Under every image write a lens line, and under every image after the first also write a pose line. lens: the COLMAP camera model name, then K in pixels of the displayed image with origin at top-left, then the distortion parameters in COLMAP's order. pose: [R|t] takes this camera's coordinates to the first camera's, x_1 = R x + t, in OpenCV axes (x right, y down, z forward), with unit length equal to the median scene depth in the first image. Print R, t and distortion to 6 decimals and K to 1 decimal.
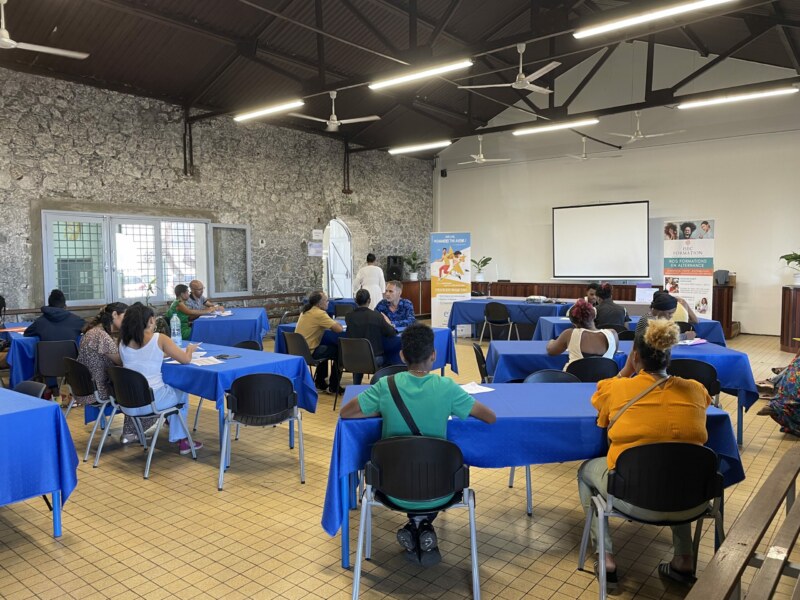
lens RADIAL K [[606.4, 0, 402.0], [0, 606.4, 296.9], [0, 0, 1]] dist [0.003651, -0.006089]
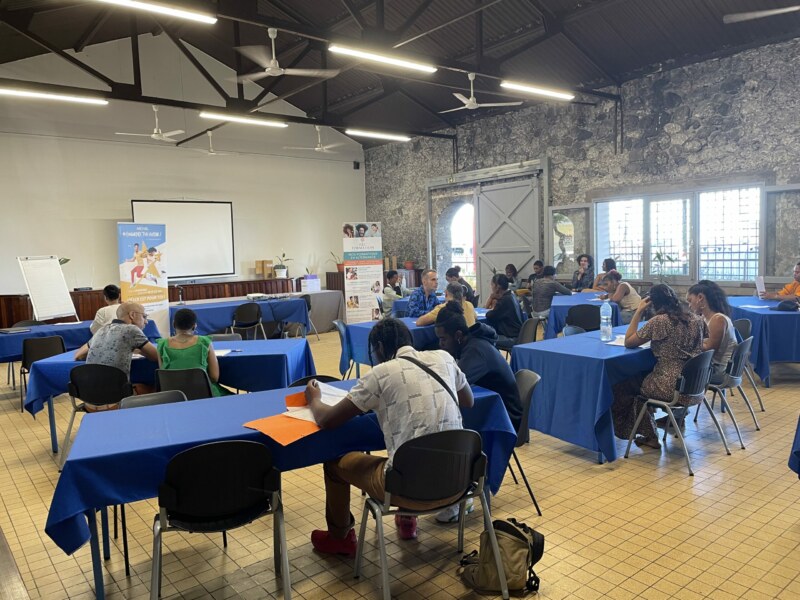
lens RADIAL K [[606.4, 0, 402.2], [0, 606.4, 302.2], [0, 0, 1]] dist [0.003651, -0.006089]
pose [[0.178996, -0.082066, 0.980421, -0.666645], [0.090955, 0.993628, 0.066566, -0.030058], [-0.979636, 0.077260, 0.185320, 0.579223]]
